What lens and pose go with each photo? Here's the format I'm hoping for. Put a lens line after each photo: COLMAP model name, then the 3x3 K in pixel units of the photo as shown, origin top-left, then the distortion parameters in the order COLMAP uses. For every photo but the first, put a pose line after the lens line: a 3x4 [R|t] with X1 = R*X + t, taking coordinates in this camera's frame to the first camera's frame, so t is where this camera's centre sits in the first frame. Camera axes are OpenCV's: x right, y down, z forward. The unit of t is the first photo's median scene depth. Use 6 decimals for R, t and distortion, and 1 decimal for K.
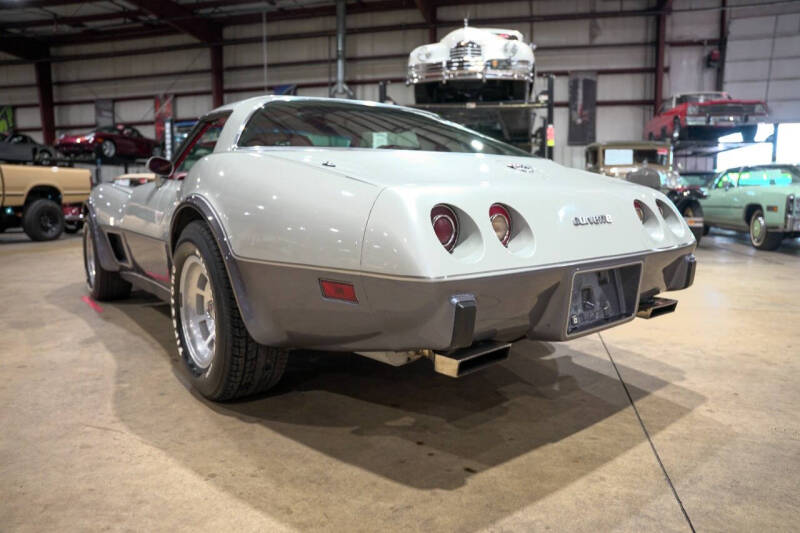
lens RADIAL K [[578.6, 0, 400.0], [0, 578.6, 266.5], [0, 0, 1]] dist [-0.127447, 0.091241]
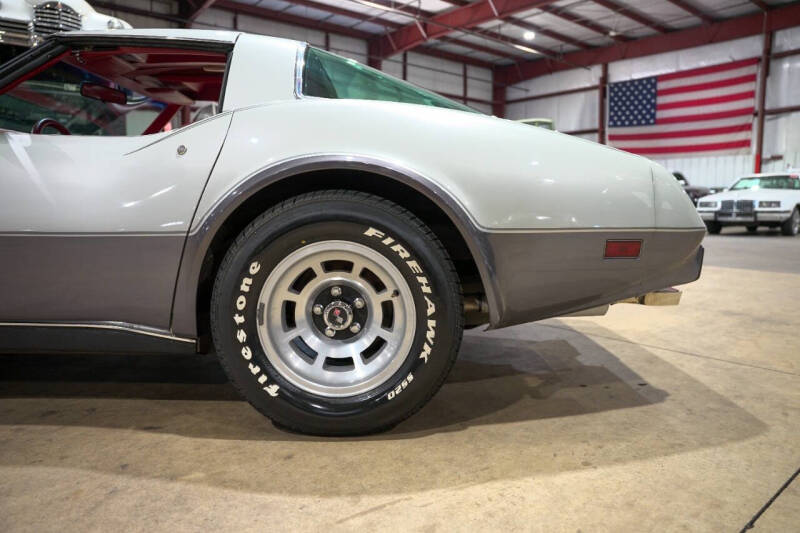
lens RADIAL K [[578.6, 0, 400.0], [0, 578.6, 266.5], [0, 0, 1]] dist [-0.127447, 0.091241]
pose [[0.560999, -0.080758, 0.823868, -1.067344], [0.095631, 0.994889, 0.032403, -0.002701], [-0.822274, 0.060609, 0.565855, 0.622060]]
